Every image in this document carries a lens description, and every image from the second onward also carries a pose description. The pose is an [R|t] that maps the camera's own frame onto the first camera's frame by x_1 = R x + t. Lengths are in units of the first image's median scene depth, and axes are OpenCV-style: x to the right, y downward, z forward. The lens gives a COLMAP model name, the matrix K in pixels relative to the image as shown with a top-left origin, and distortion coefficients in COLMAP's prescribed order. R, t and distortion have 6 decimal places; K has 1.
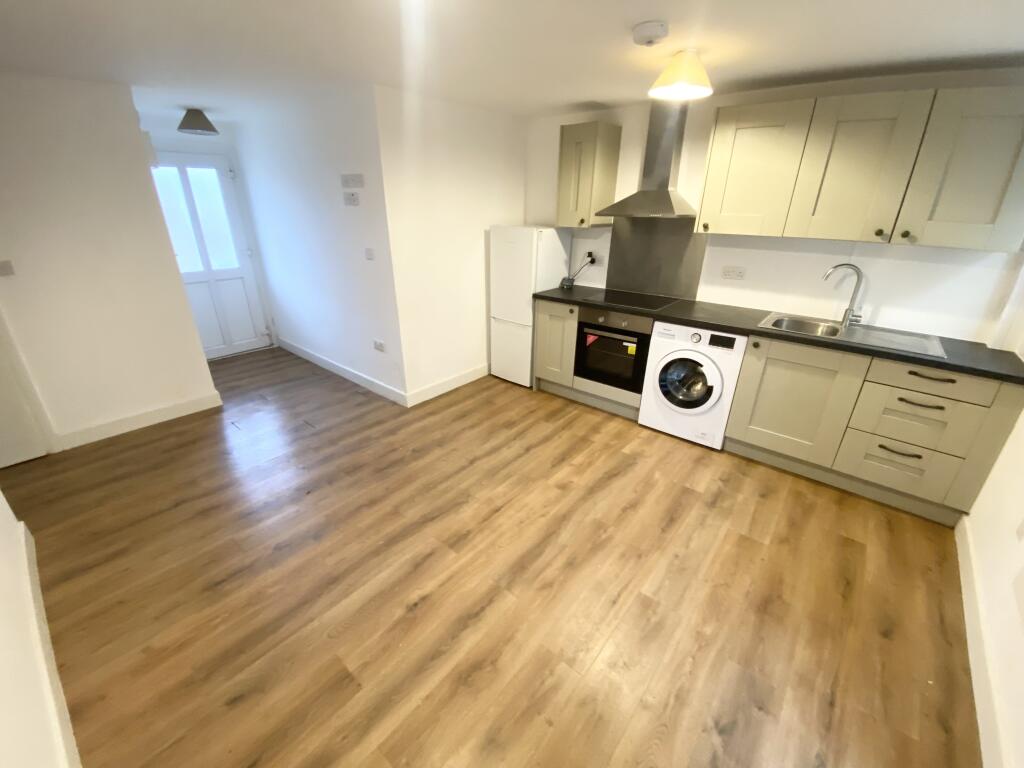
lens RADIAL K [[411.0, 0, 511.6], [0, 411.0, 385.5], [0, 0, 1]] dist [0.043398, -0.031713]
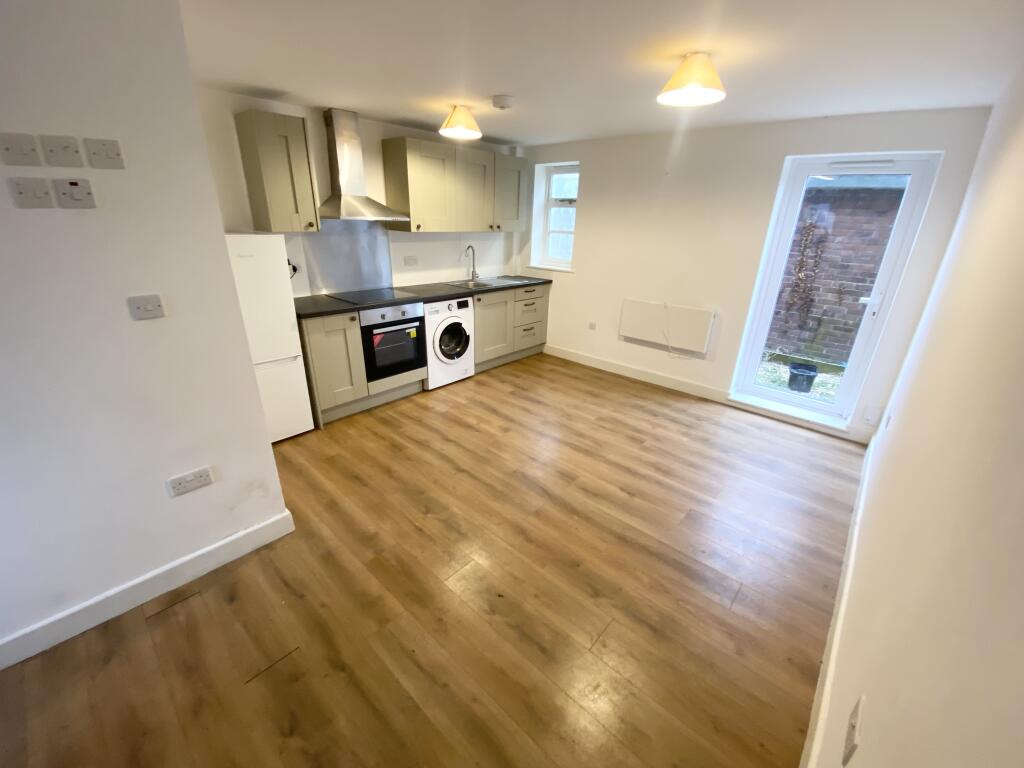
lens RADIAL K [[406.8, 0, 515.1], [0, 406.8, 385.5], [0, 0, 1]] dist [0.053869, -0.000016]
pose [[0.034353, -0.386415, 0.921685, -0.919263], [0.373770, 0.860273, 0.346737, -0.282912], [-0.926885, 0.332587, 0.173983, 0.646515]]
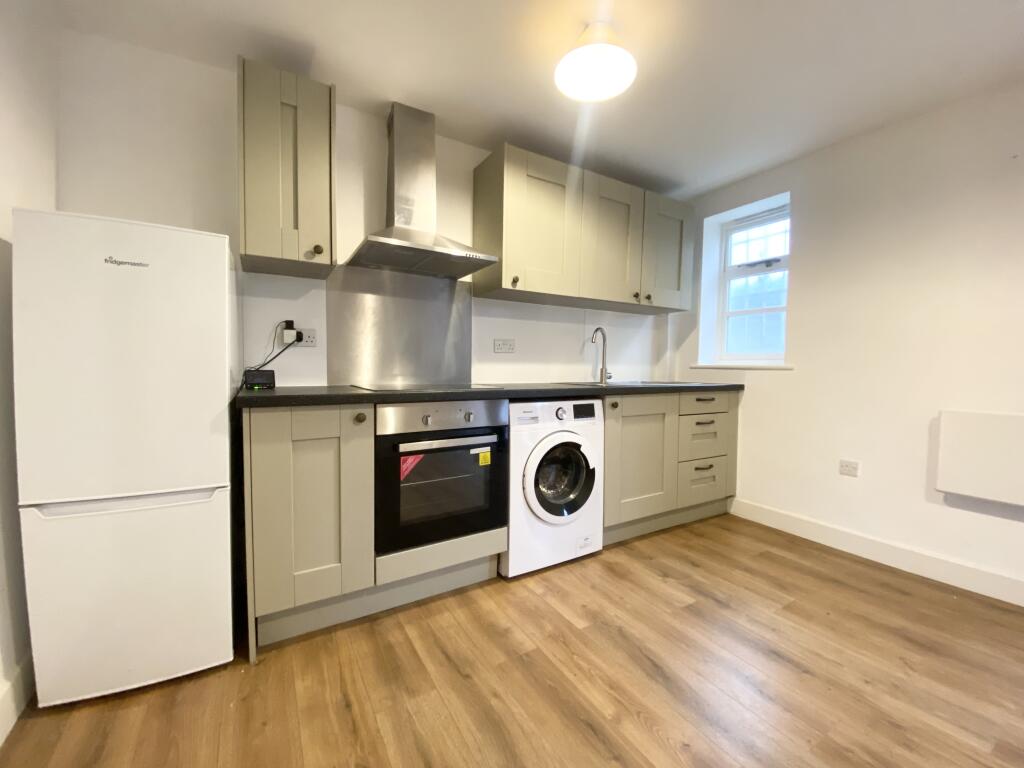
lens RADIAL K [[411.0, 0, 511.6], [0, 411.0, 385.5], [0, 0, 1]] dist [0.043398, -0.031713]
pose [[0.326860, -0.050161, 0.943741, -0.282677], [0.372675, 0.924513, -0.079935, -0.135300], [-0.868490, 0.377836, 0.320880, 0.819845]]
